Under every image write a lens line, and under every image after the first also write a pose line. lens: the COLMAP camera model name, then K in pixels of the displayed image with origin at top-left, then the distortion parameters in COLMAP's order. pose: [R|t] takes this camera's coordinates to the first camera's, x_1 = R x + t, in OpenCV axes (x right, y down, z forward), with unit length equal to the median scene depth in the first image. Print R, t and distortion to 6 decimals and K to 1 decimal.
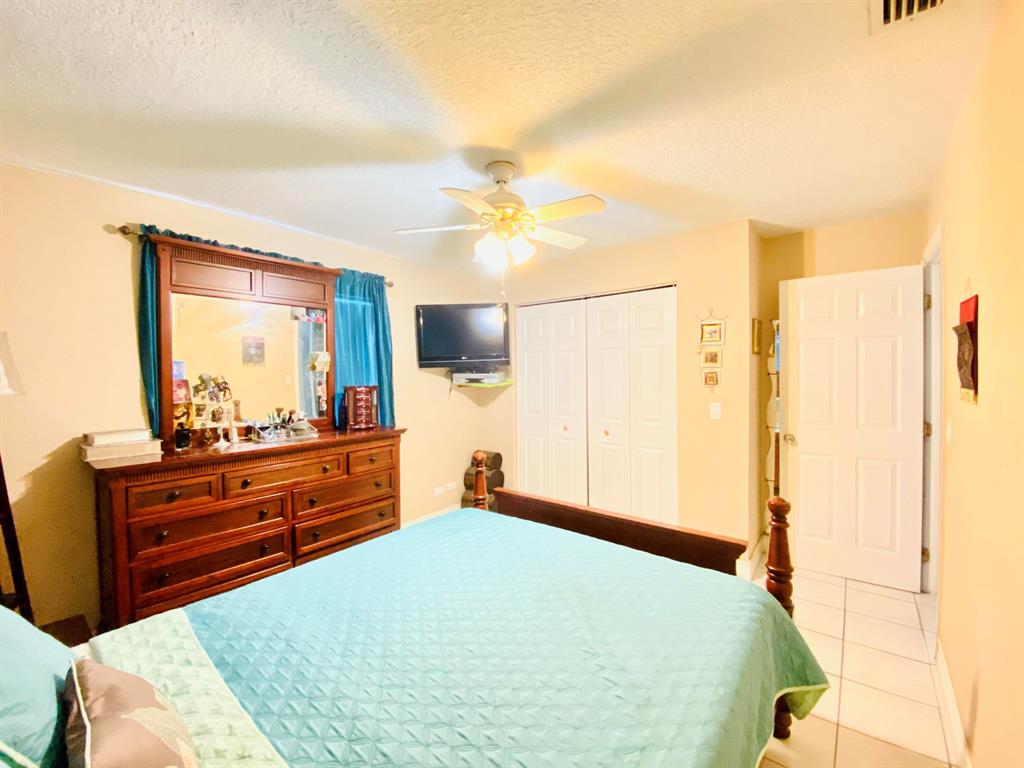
lens RADIAL K [[418.4, 0, 514.2], [0, 418.4, 384.3], [0, 0, 1]] dist [0.001451, 0.000019]
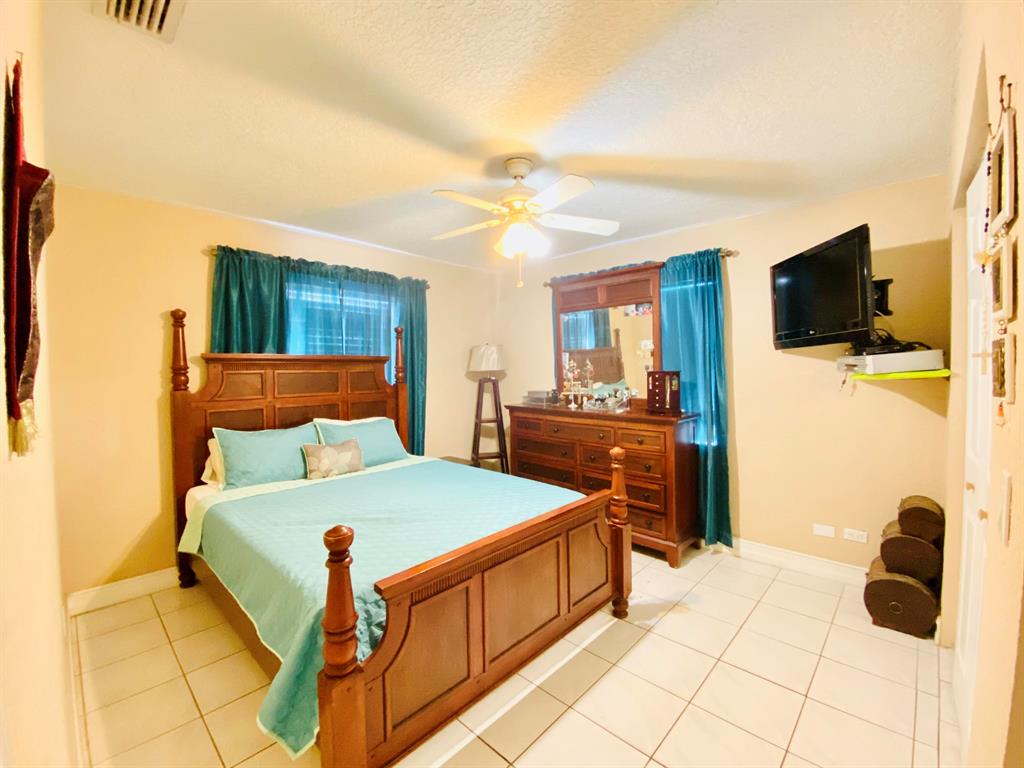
lens RADIAL K [[418.4, 0, 513.1], [0, 418.4, 377.2], [0, 0, 1]] dist [0.001451, 0.000019]
pose [[-0.102493, 0.034598, -0.994132, 0.704648], [-0.007518, 0.999339, 0.035555, -0.014776], [0.994705, 0.011118, -0.102165, 0.752826]]
